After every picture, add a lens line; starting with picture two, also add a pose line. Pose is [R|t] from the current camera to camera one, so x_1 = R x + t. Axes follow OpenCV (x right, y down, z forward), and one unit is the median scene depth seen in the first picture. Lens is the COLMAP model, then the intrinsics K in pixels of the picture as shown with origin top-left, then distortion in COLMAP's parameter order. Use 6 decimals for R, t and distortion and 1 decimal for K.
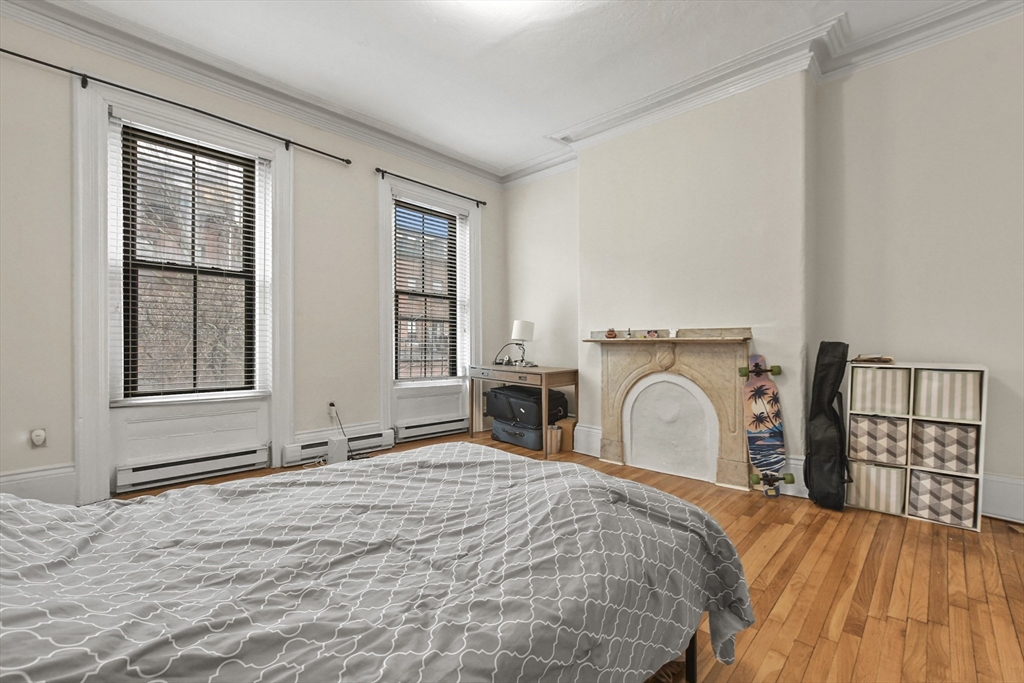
lens RADIAL K [[447.7, 0, 510.8], [0, 447.7, 347.6], [0, 0, 1]] dist [-0.023746, 0.010754]
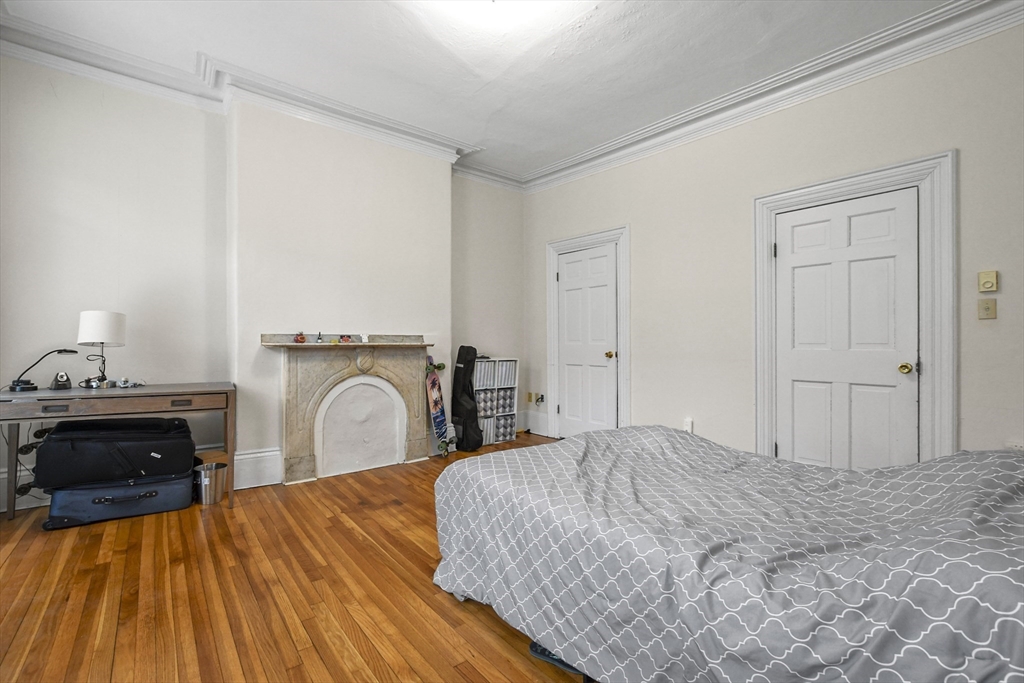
lens RADIAL K [[447.7, 0, 510.8], [0, 447.7, 347.6], [0, 0, 1]] dist [-0.023746, 0.010754]
pose [[0.122107, -0.008372, 0.992482, -0.763133], [0.012346, 0.999900, 0.006916, -0.015465], [-0.992440, 0.011409, 0.122198, 0.599051]]
